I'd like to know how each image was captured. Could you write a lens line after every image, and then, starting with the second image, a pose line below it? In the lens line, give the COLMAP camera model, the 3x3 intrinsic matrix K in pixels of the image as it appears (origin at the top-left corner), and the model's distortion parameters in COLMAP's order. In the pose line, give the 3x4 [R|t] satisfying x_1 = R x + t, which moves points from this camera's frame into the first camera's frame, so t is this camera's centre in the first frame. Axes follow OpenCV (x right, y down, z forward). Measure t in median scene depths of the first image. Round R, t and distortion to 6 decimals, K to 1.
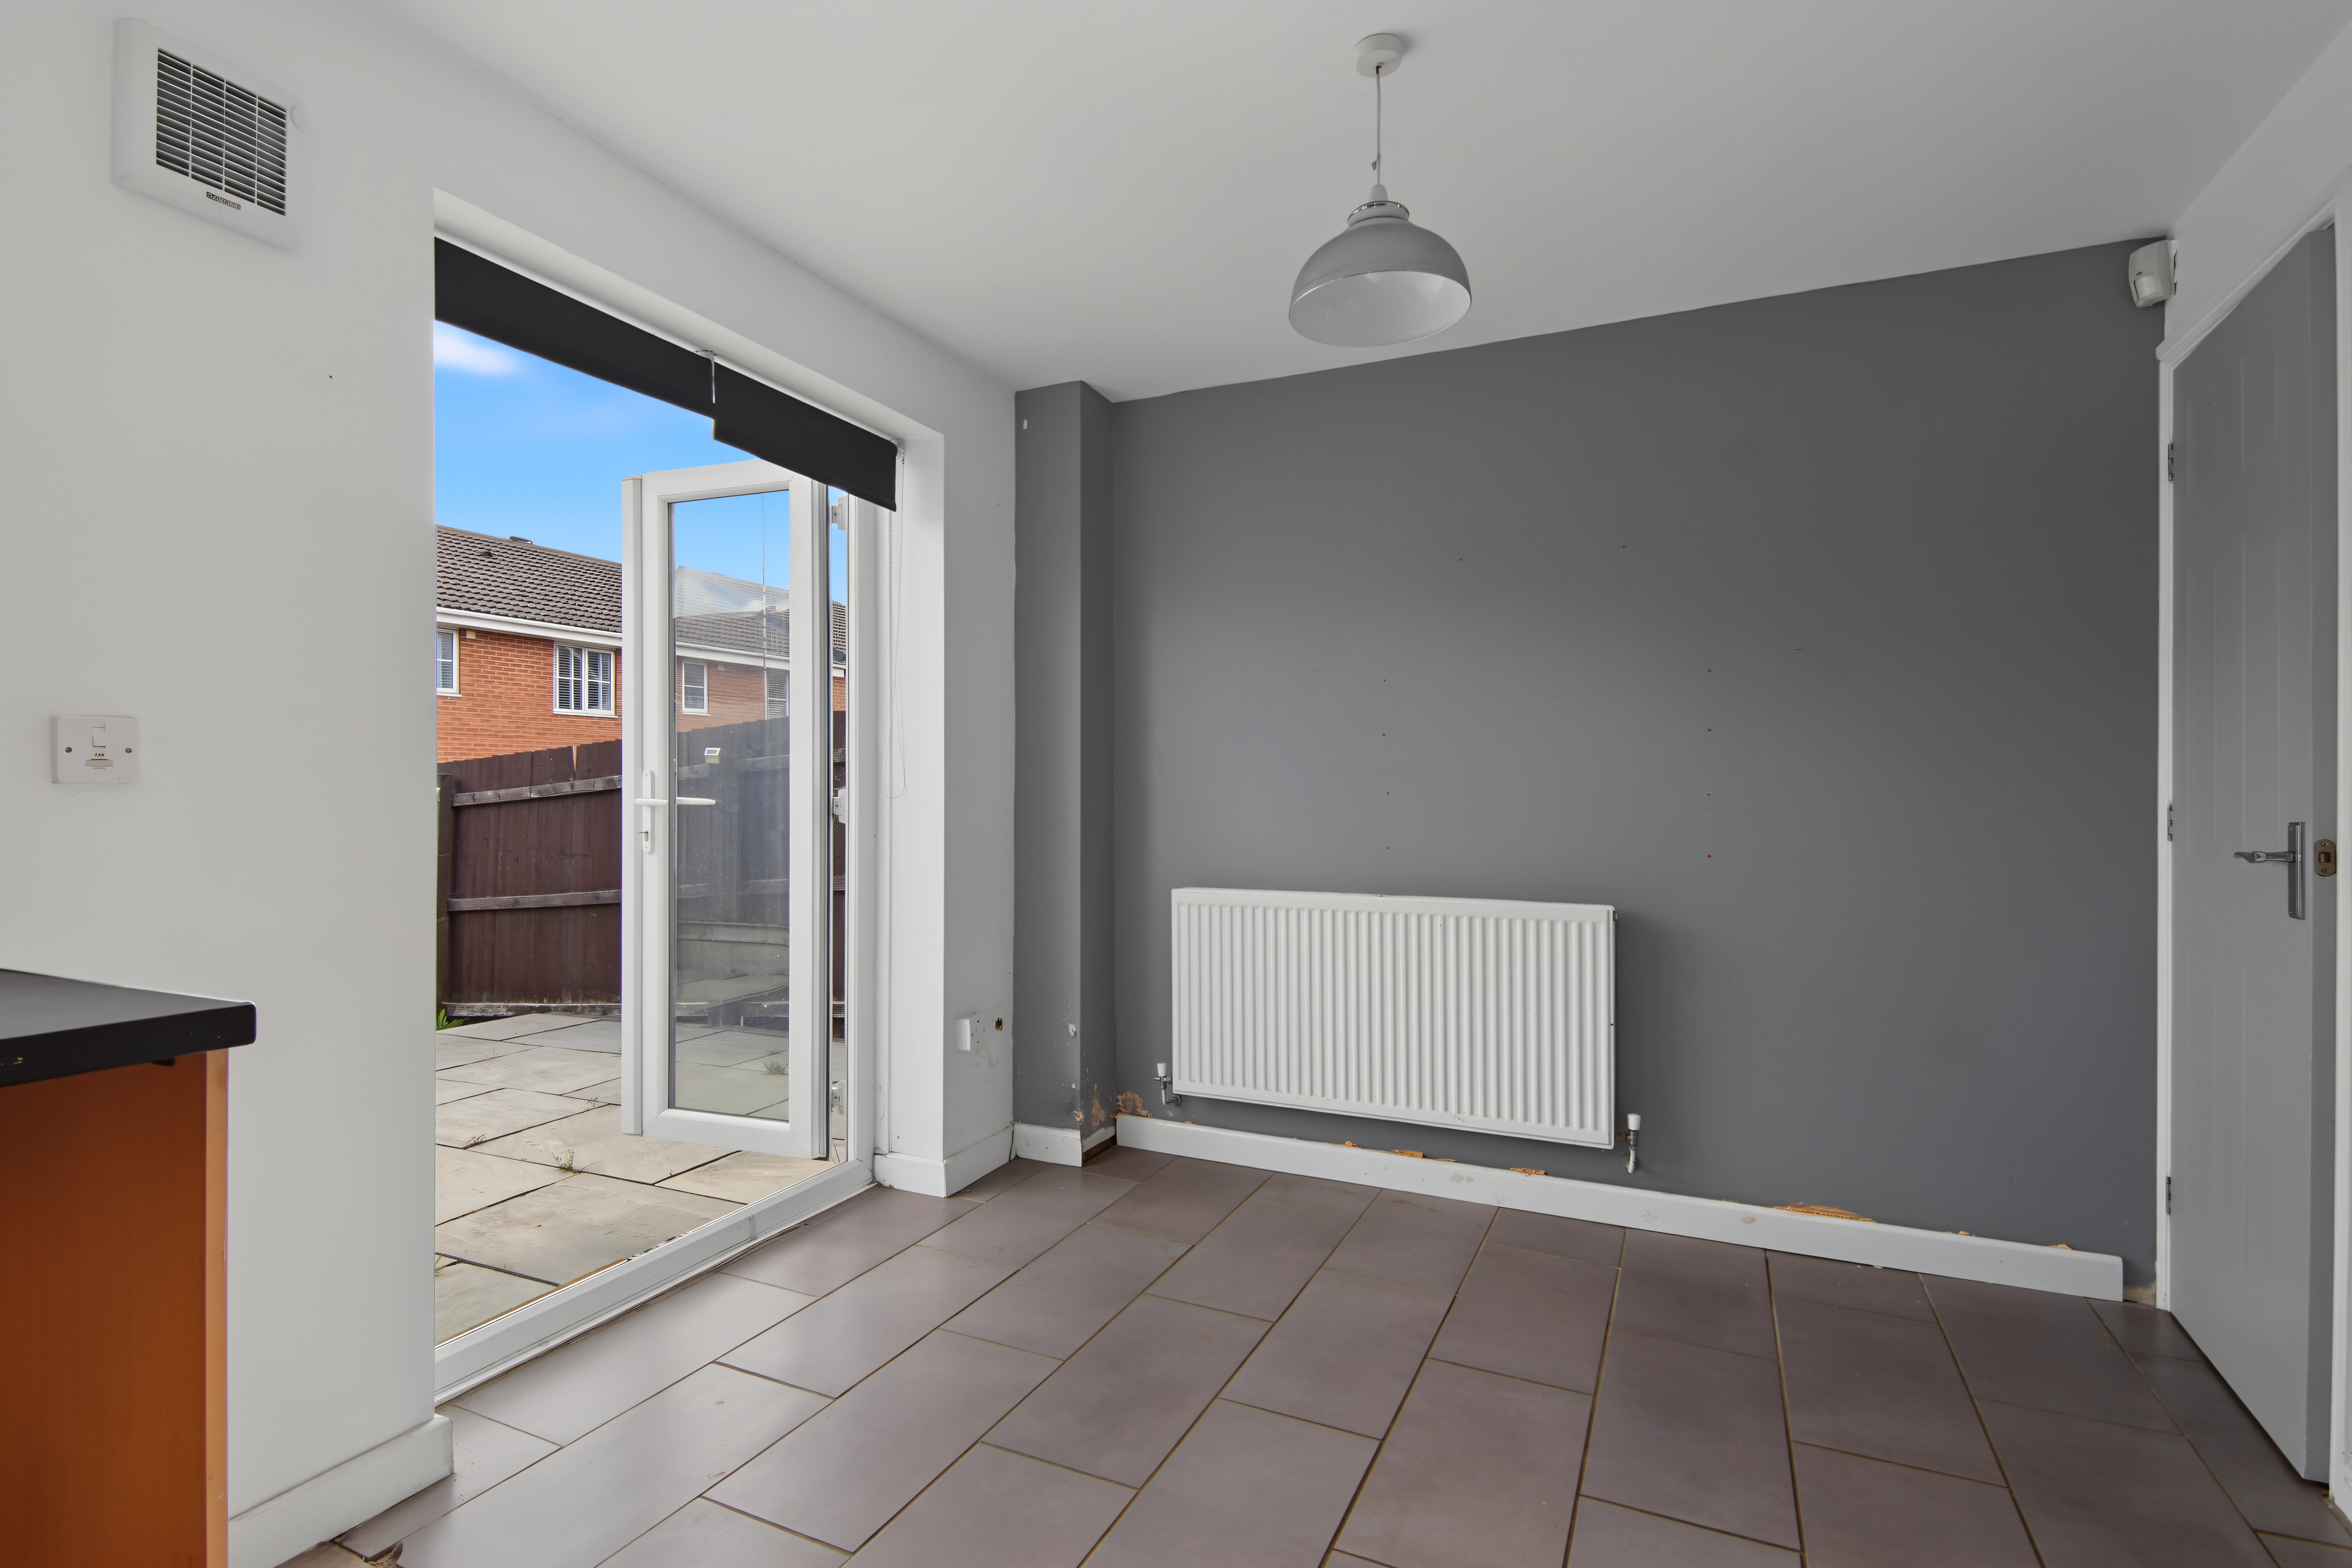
lens RADIAL K [[1135.7, 0, 1166.5], [0, 1135.7, 767.9], [0, 0, 1]] dist [0.008806, -0.012842]
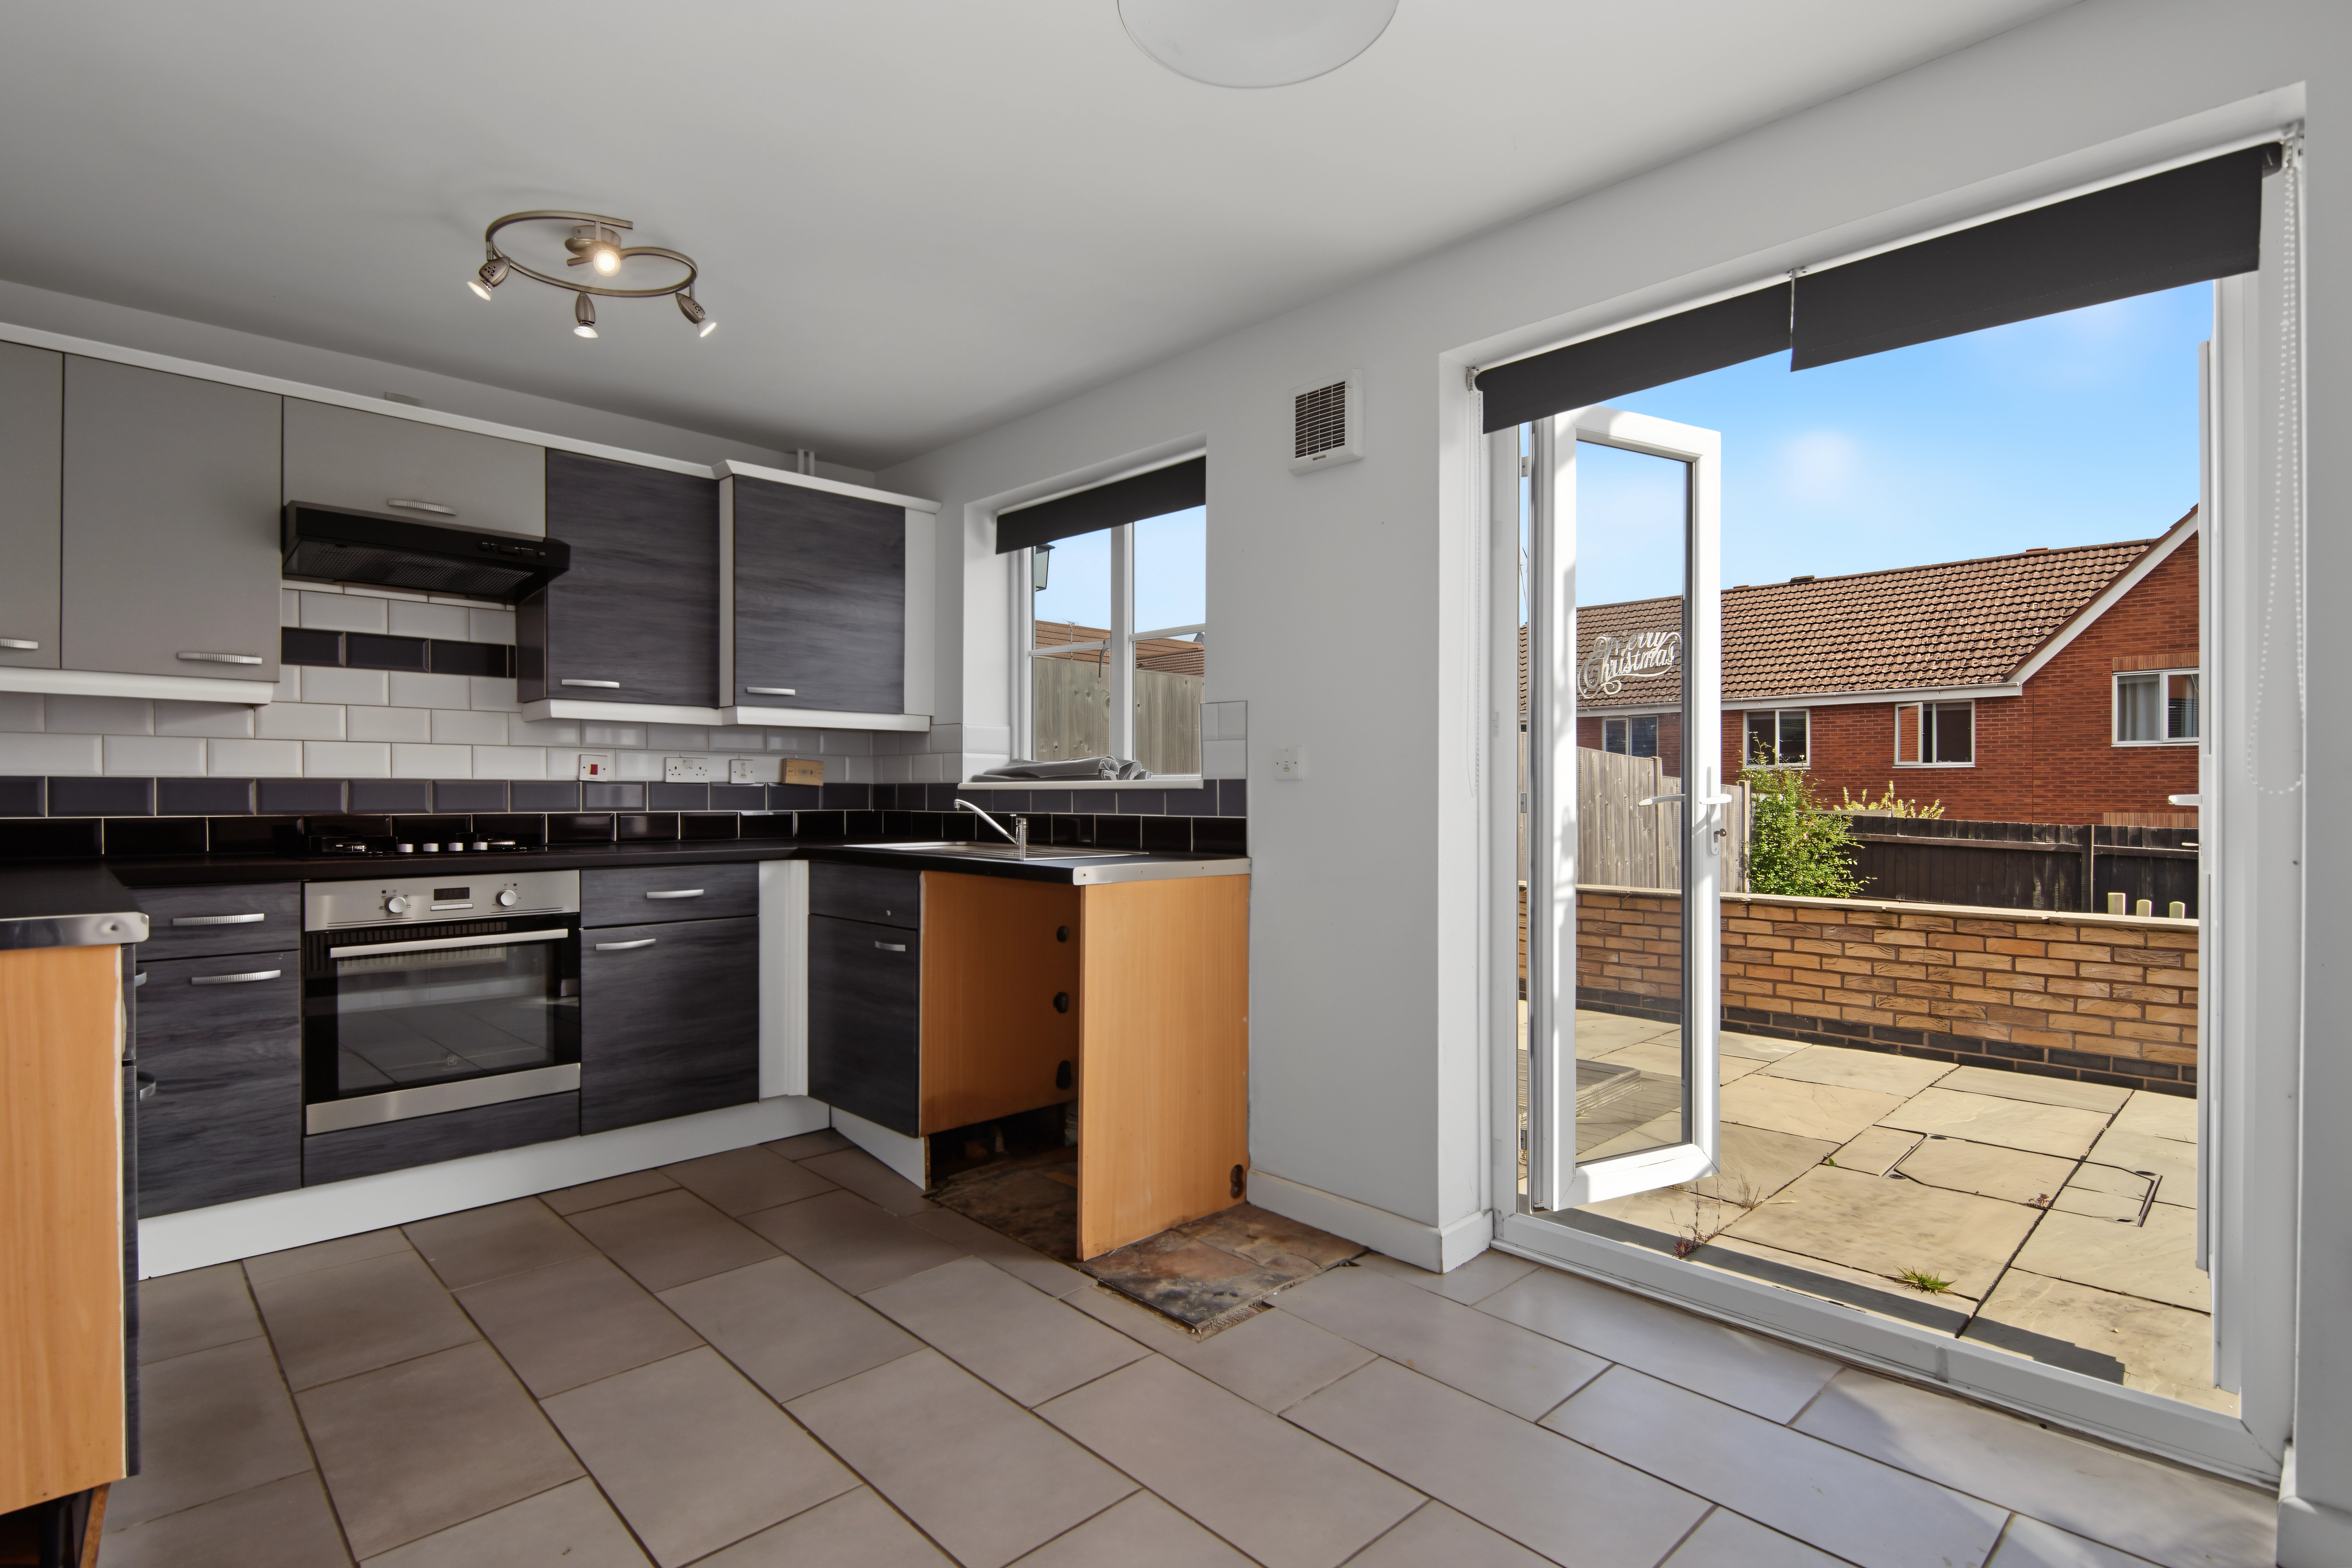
lens RADIAL K [[1135.7, 0, 1197.8], [0, 1135.7, 803.7], [0, 0, 1]] dist [0.008806, -0.012842]
pose [[-0.363966, -0.002640, -0.931408, 0.707697], [0.006456, 0.999965, -0.005357, 0.047021], [0.931390, -0.007963, -0.363937, 1.125869]]
